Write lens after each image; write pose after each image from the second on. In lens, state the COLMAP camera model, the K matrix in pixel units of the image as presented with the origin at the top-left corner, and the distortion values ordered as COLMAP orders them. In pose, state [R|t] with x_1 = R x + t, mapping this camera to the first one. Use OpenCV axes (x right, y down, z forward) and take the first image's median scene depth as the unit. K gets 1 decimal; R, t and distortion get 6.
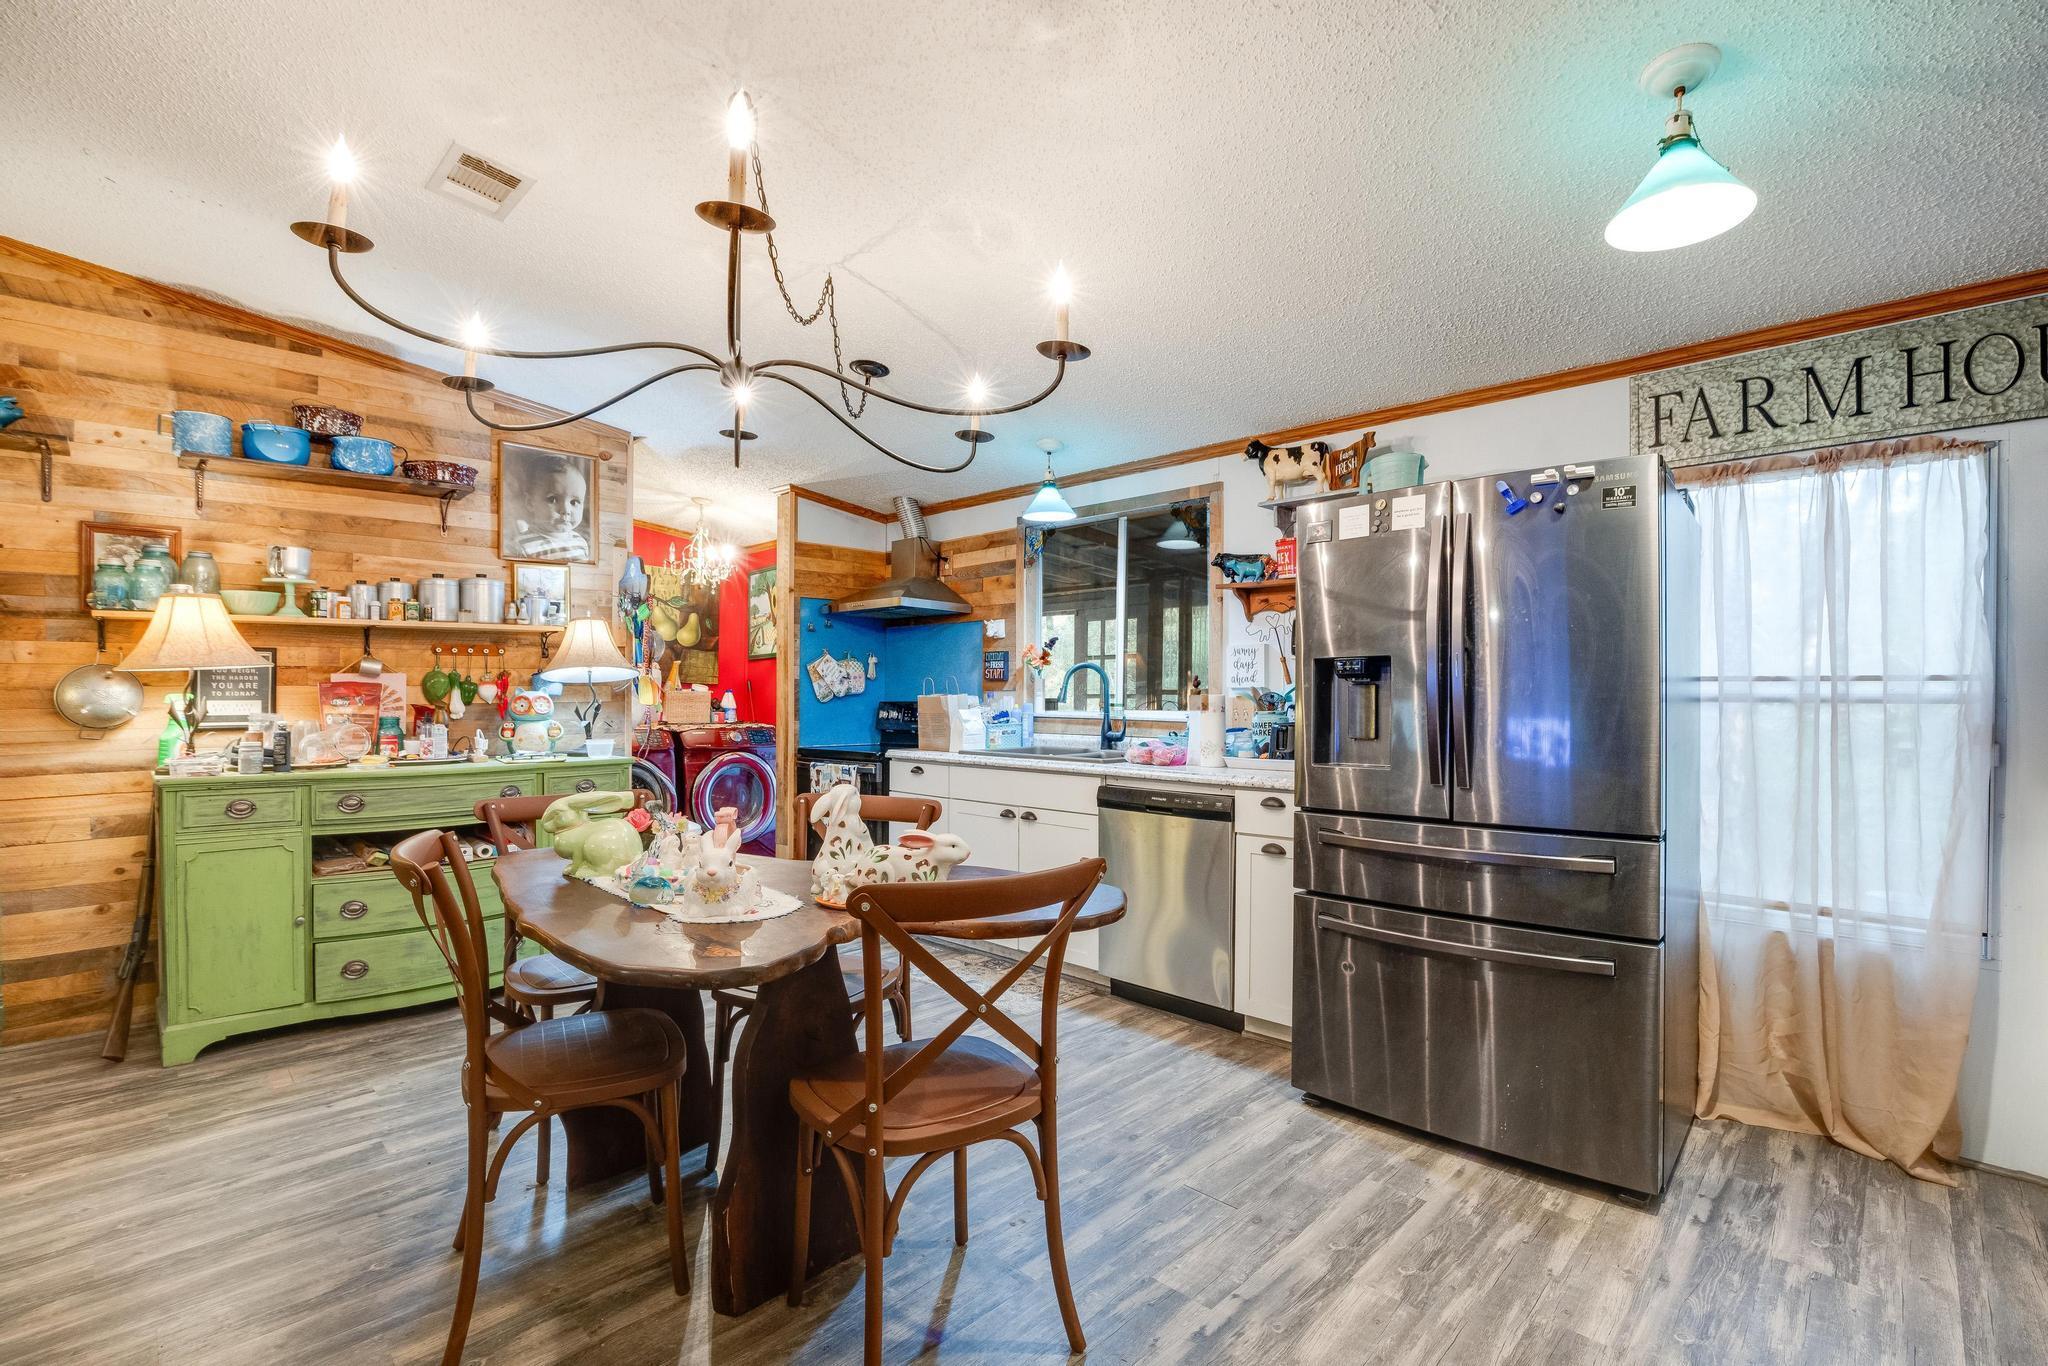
lens RADIAL K [[901.6, 0, 1024.0], [0, 901.6, 683.0], [0, 0, 1]] dist [-0.031538, 0.000538]
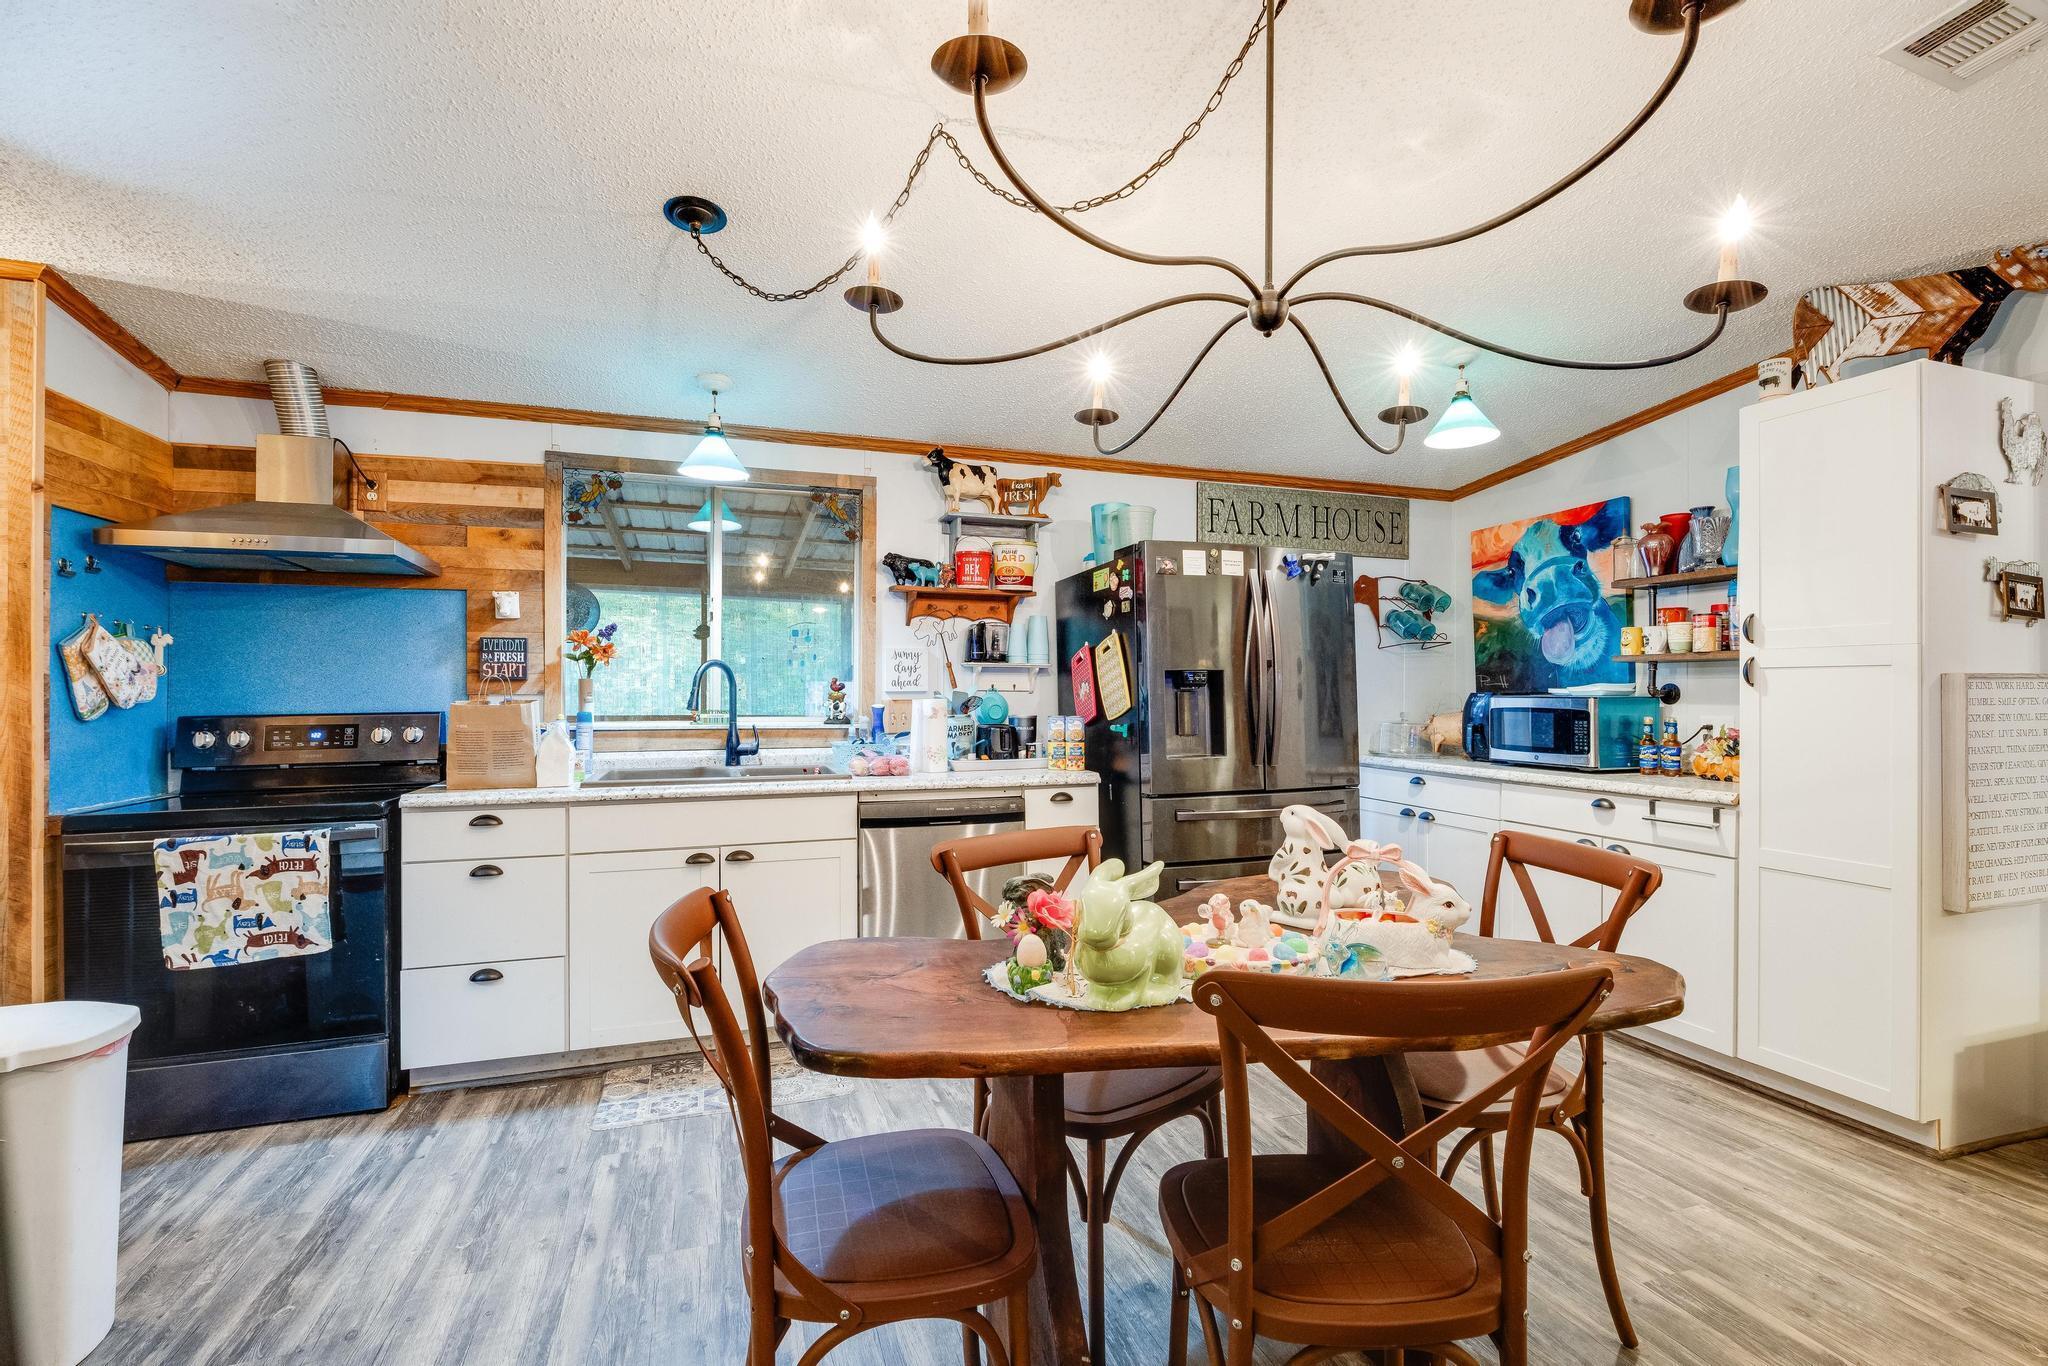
lens RADIAL K [[901.6, 0, 1024.0], [0, 901.6, 683.0], [0, 0, 1]] dist [-0.031538, 0.000538]
pose [[0.446398, 0.003641, 0.894827, -0.548981], [-0.009118, 0.999958, 0.000479, -0.005333], [-0.894788, -0.008373, 0.446412, 0.409865]]
